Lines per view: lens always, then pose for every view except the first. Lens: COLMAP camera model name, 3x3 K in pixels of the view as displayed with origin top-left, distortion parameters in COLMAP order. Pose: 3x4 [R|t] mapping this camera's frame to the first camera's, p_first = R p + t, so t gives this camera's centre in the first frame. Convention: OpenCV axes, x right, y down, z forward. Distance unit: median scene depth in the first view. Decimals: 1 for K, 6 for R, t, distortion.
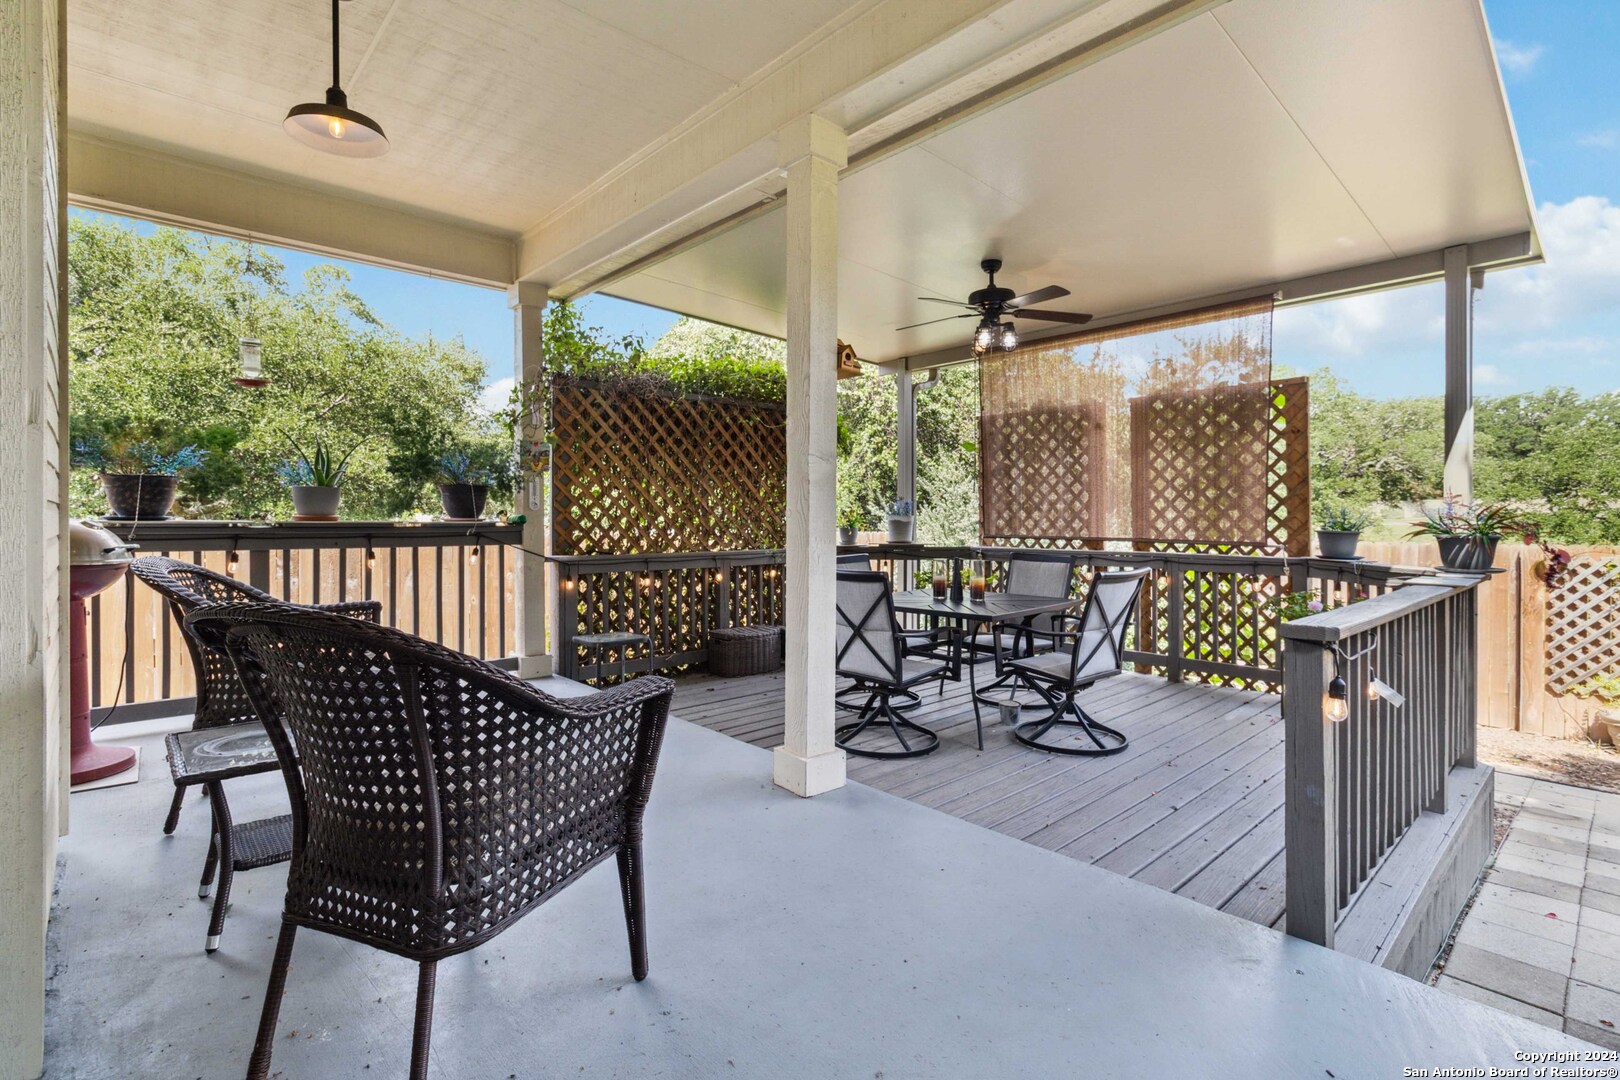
lens RADIAL K [[767.9, 0, 829.1], [0, 767.9, 515.6], [0, 0, 1]] dist [0.000909, 0.000437]
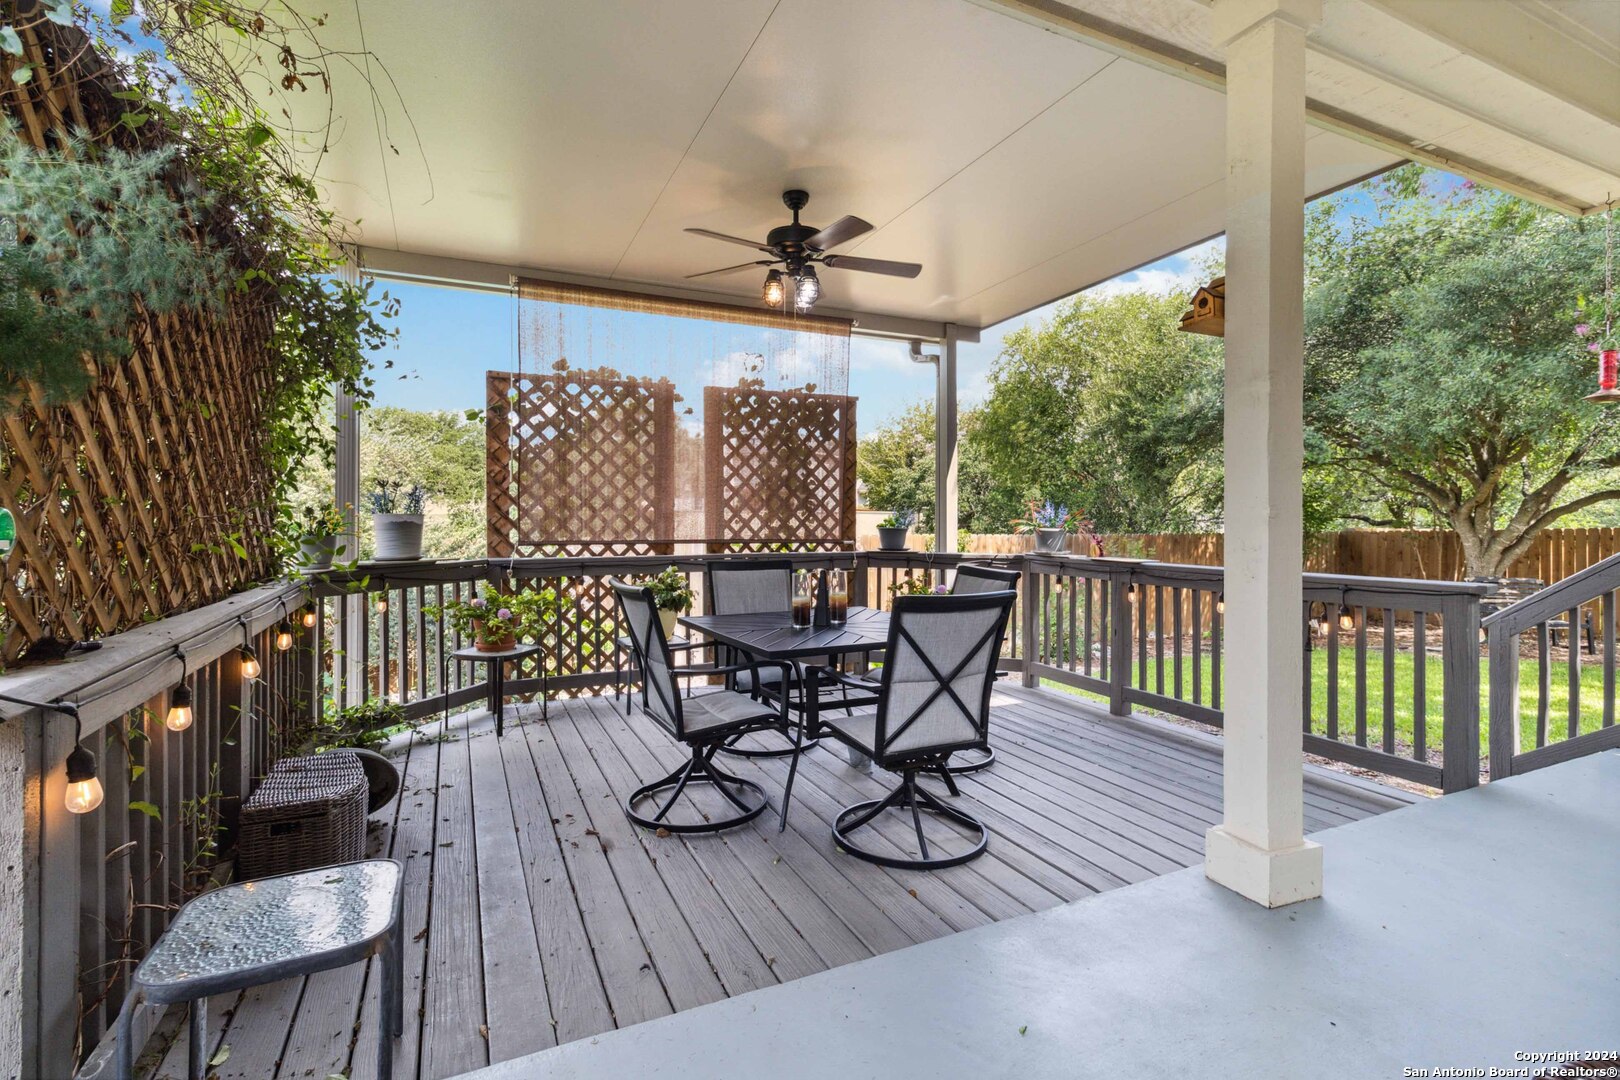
lens RADIAL K [[767.9, 0, 829.1], [0, 767.9, 515.6], [0, 0, 1]] dist [0.000909, 0.000437]
pose [[0.307522, -0.003553, 0.951534, -0.449448], [-0.003824, 0.999980, 0.004970, -0.004513], [-0.951533, -0.005167, 0.307502, 0.596603]]
